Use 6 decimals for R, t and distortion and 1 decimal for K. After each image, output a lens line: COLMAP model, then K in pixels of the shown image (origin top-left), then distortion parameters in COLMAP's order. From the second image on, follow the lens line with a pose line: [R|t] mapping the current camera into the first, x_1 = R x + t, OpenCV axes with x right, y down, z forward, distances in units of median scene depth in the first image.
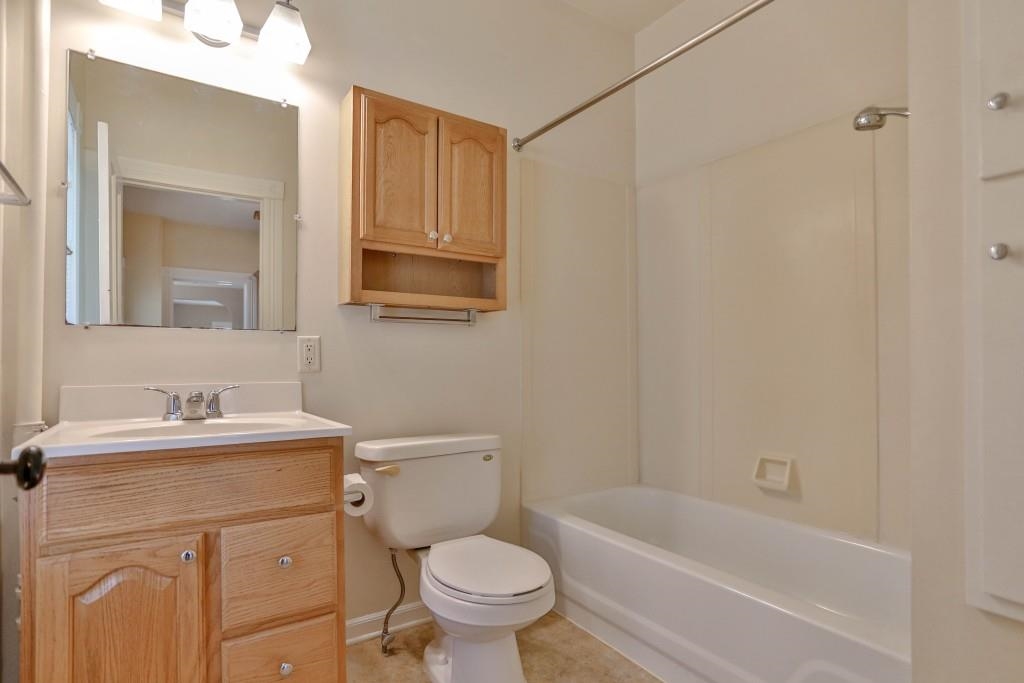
lens RADIAL K [[536.7, 0, 506.4], [0, 536.7, 347.3], [0, 0, 1]] dist [-0.058074, 0.034500]
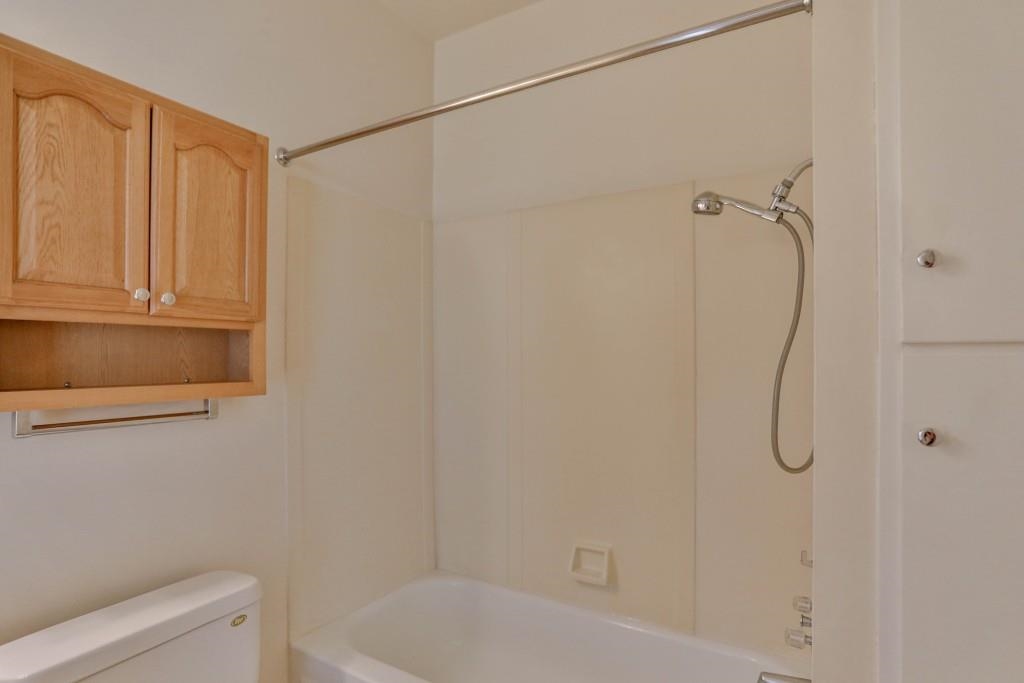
lens RADIAL K [[534.6, 0, 519.8], [0, 534.6, 341.9], [0, 0, 1]] dist [-0.057240, 0.029782]
pose [[0.896319, 0.001317, 0.443408, -0.009241], [-0.002781, 0.999993, 0.002652, -0.147826], [-0.443401, -0.003610, 0.896316, 0.237043]]
